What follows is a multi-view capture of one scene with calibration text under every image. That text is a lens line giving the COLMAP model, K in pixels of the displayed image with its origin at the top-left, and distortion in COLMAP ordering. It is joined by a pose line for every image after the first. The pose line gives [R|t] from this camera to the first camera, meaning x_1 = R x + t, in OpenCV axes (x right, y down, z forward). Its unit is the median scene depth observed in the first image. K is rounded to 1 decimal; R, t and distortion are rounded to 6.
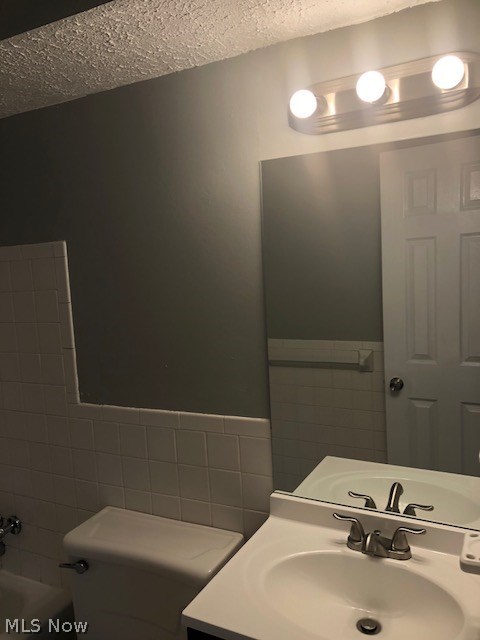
lens RADIAL K [[518.0, 0, 239.1], [0, 518.0, 321.3], [0, 0, 1]] dist [0.030561, -0.028594]
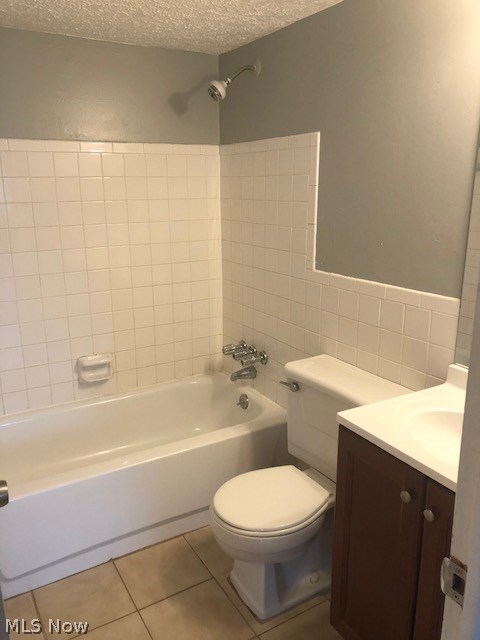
lens RADIAL K [[518.0, 0, 233.6], [0, 518.0, 317.4], [0, 0, 1]] dist [0.030561, -0.028594]
pose [[0.834348, 0.181869, -0.520373, 0.203362], [-0.094869, 0.977296, 0.189453, 0.054902], [0.543014, -0.108703, 0.832658, -0.151615]]
